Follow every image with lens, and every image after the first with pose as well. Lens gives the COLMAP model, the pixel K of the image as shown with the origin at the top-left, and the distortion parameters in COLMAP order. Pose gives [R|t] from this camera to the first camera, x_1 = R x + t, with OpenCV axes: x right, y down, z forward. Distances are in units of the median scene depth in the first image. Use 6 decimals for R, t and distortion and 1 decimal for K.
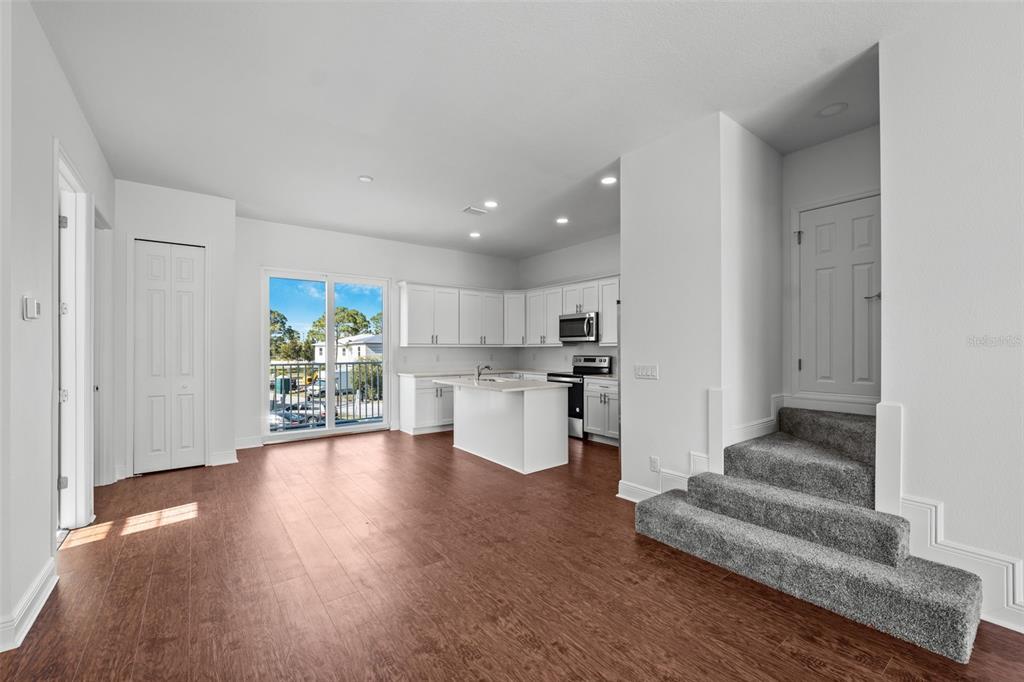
lens RADIAL K [[422.1, 0, 508.2], [0, 422.1, 344.0], [0, 0, 1]] dist [-0.011797, 0.001639]
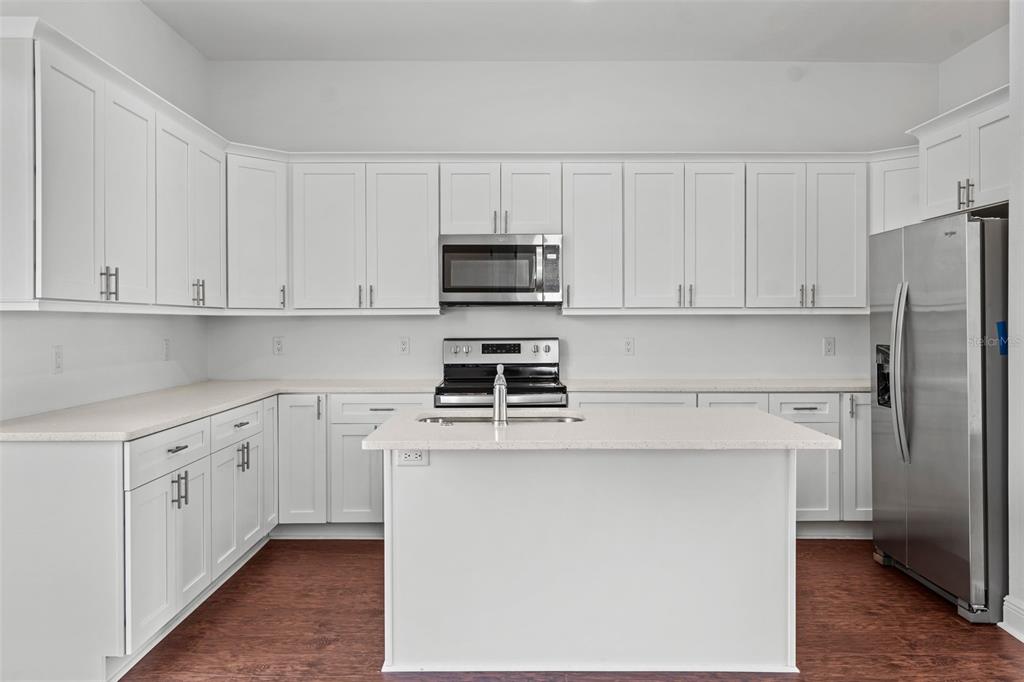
lens RADIAL K [[779.6, 0, 508.2], [0, 779.6, 330.5], [0, 0, 1]] dist [-0.014223, 0.006141]
pose [[0.593803, -0.008014, 0.804570, -0.431927], [-0.008418, 0.999834, 0.016171, 0.008070], [-0.804566, -0.016375, 0.593637, 0.555755]]
